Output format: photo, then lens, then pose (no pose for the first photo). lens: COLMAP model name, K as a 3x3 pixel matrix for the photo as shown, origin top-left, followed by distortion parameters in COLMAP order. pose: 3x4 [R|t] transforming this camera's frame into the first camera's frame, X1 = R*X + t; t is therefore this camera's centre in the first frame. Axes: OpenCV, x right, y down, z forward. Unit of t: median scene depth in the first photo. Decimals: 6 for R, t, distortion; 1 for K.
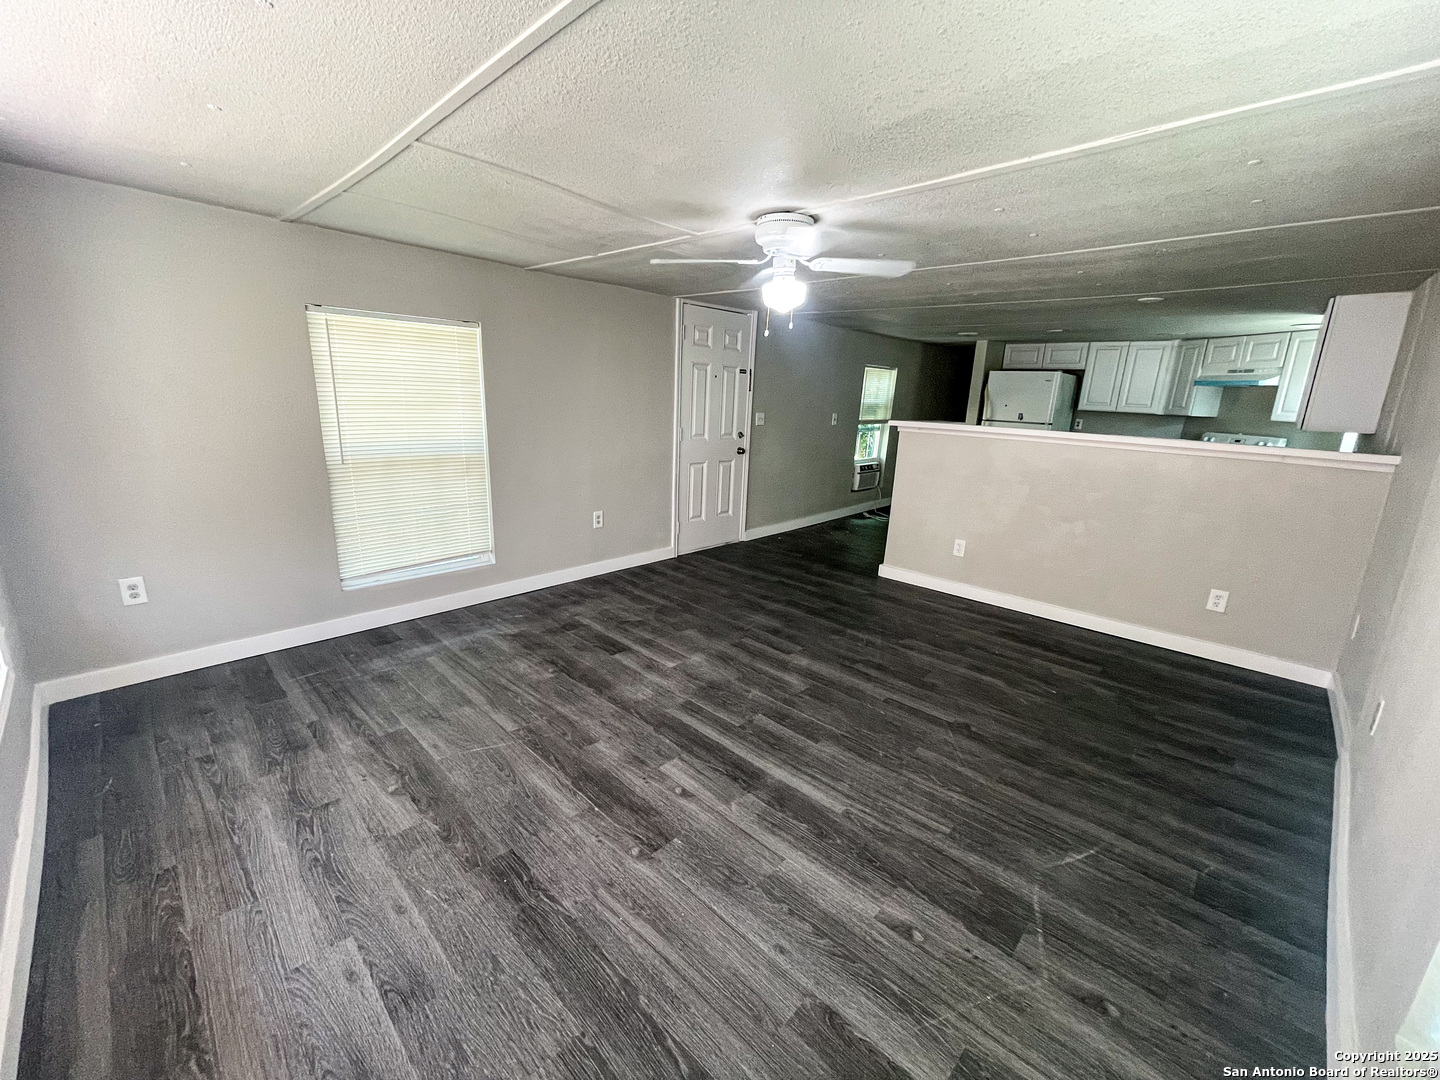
lens RADIAL K [[577.7, 0, 722.0], [0, 577.7, 540.4], [0, 0, 1]] dist [-0.000650, -0.000017]
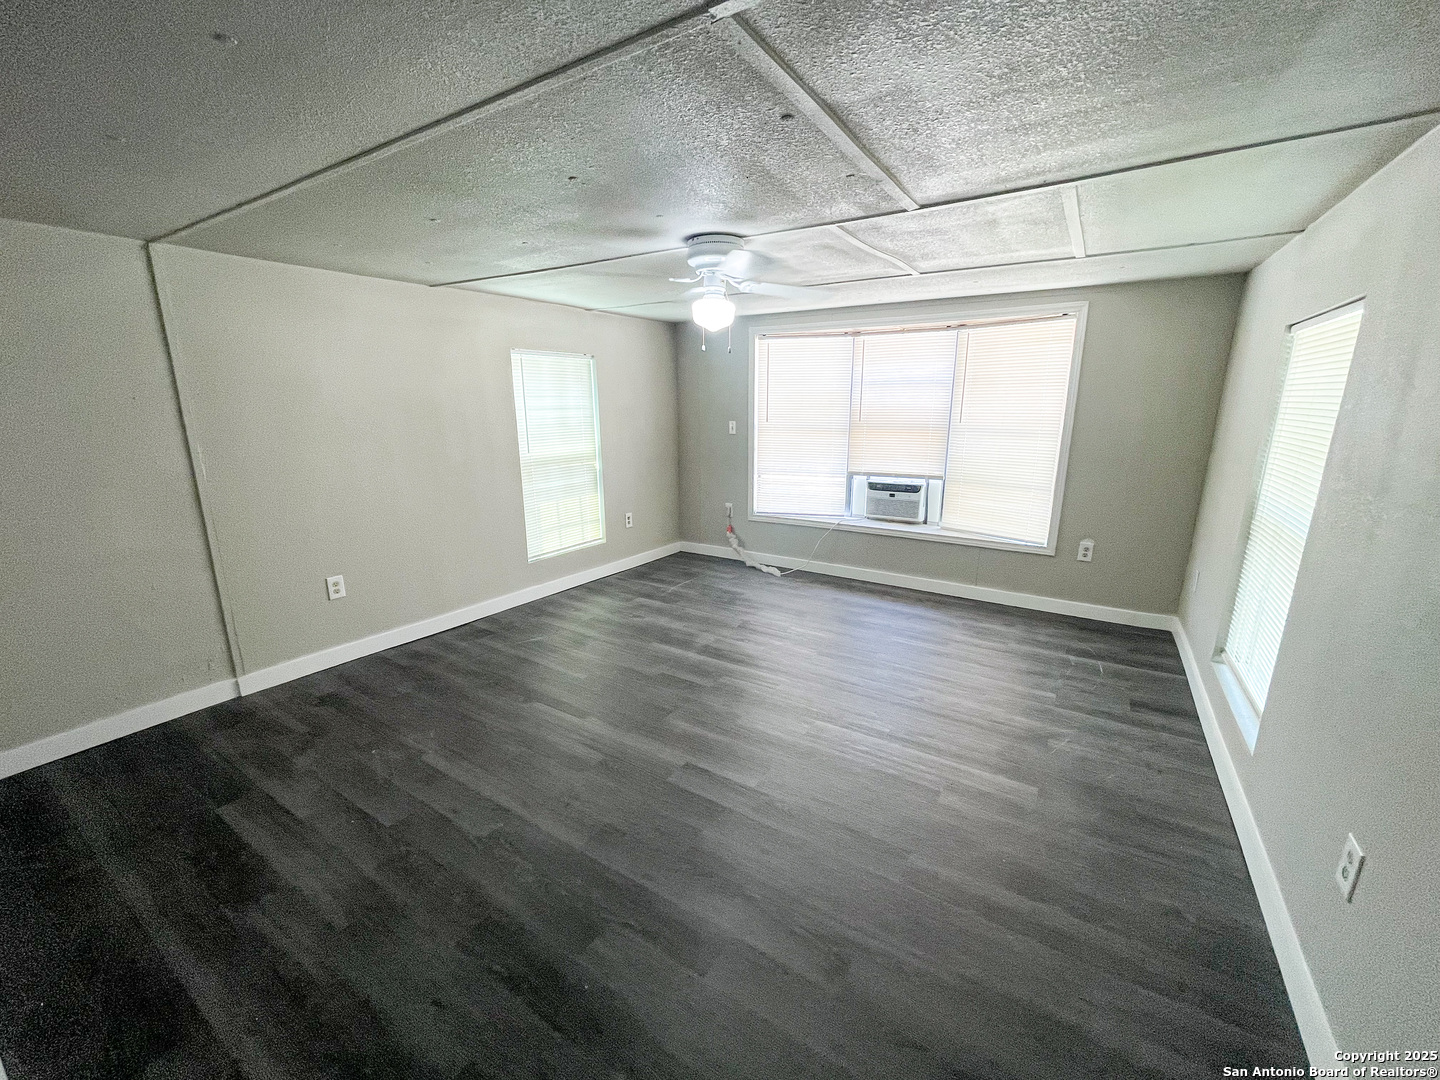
lens RADIAL K [[577.7, 0, 721.3], [0, 577.7, 540.5], [0, 0, 1]] dist [-0.000650, -0.000017]
pose [[-0.980871, 0.009578, -0.194423, 0.252836], [-0.083931, 0.880367, 0.466808, -0.480808], [0.175635, 0.474196, -0.862723, 1.790694]]
